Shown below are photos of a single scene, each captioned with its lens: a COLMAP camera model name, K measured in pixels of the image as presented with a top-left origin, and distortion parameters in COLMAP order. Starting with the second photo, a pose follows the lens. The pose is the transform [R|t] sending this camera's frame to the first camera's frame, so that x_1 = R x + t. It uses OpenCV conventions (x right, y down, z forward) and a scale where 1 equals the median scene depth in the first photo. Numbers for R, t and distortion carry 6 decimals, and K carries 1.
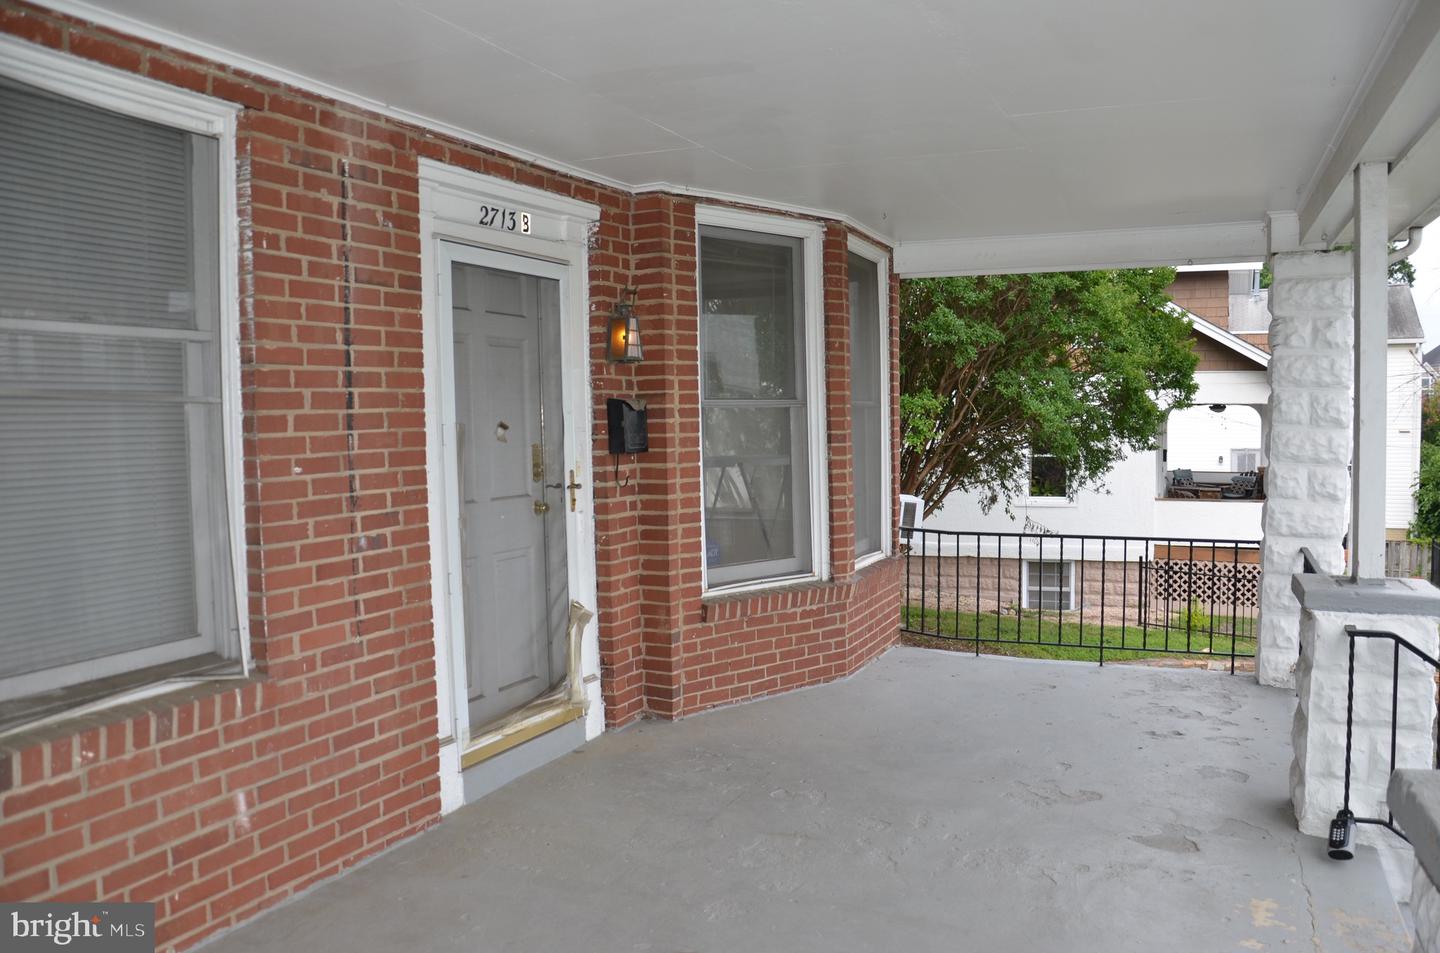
lens RADIAL K [[1148.7, 0, 718.4], [0, 1148.7, 480.2], [0, 0, 1]] dist [-0.142506, 0.118041]
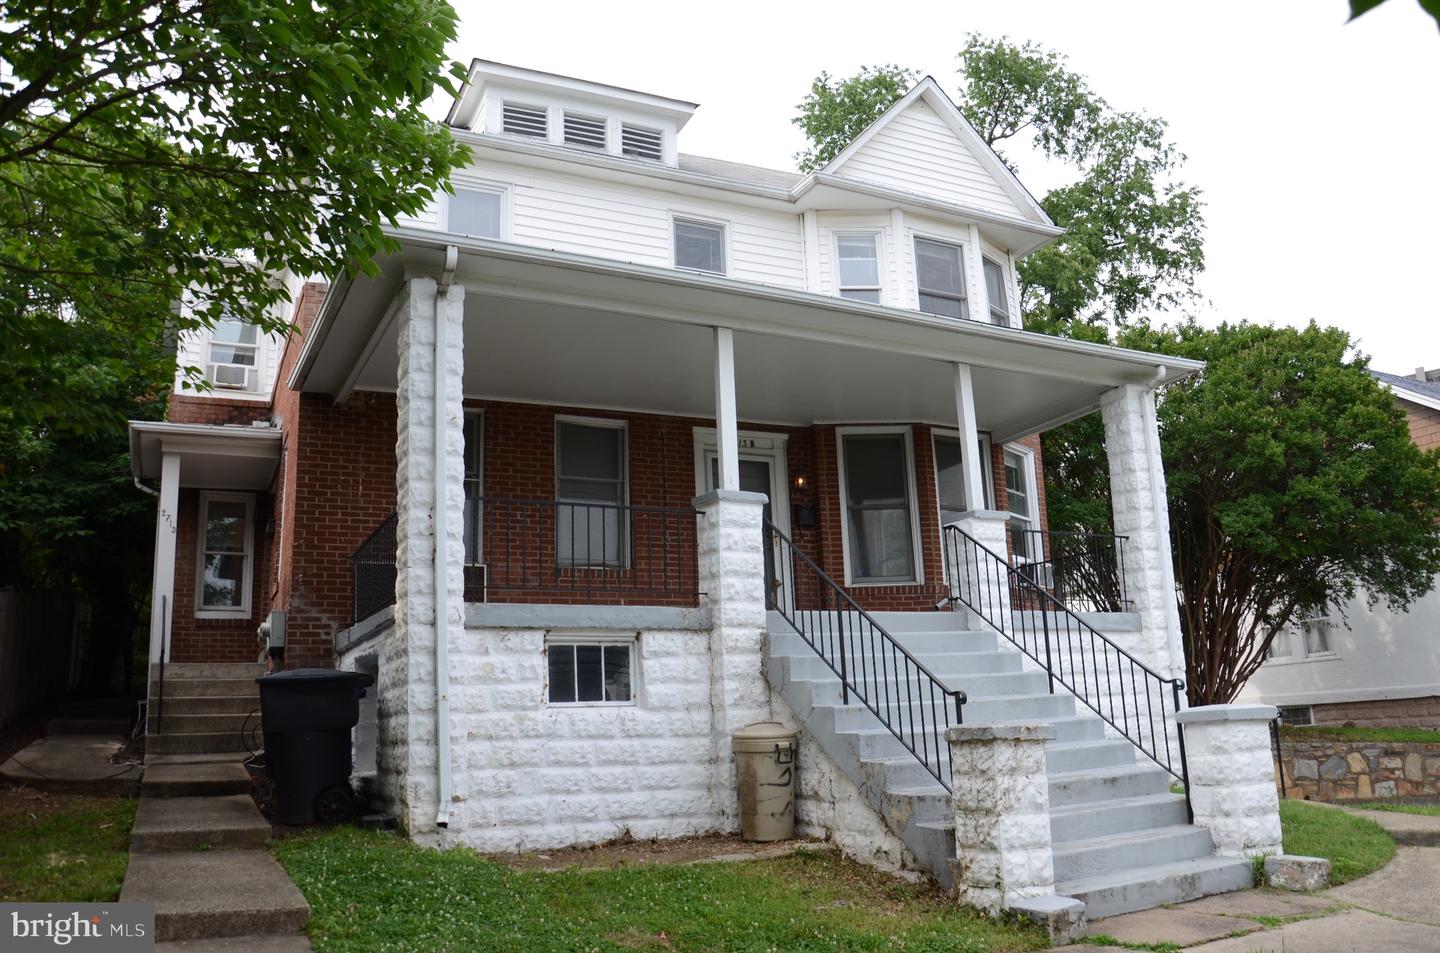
lens RADIAL K [[1148.7, 0, 720.1], [0, 1148.7, 474.8], [0, 0, 1]] dist [-0.142506, 0.118041]
pose [[0.774545, -0.161768, -0.611482, 1.427698], [-0.007531, 0.964315, -0.264650, 0.574199], [0.632473, 0.209588, 0.745688, -1.103868]]
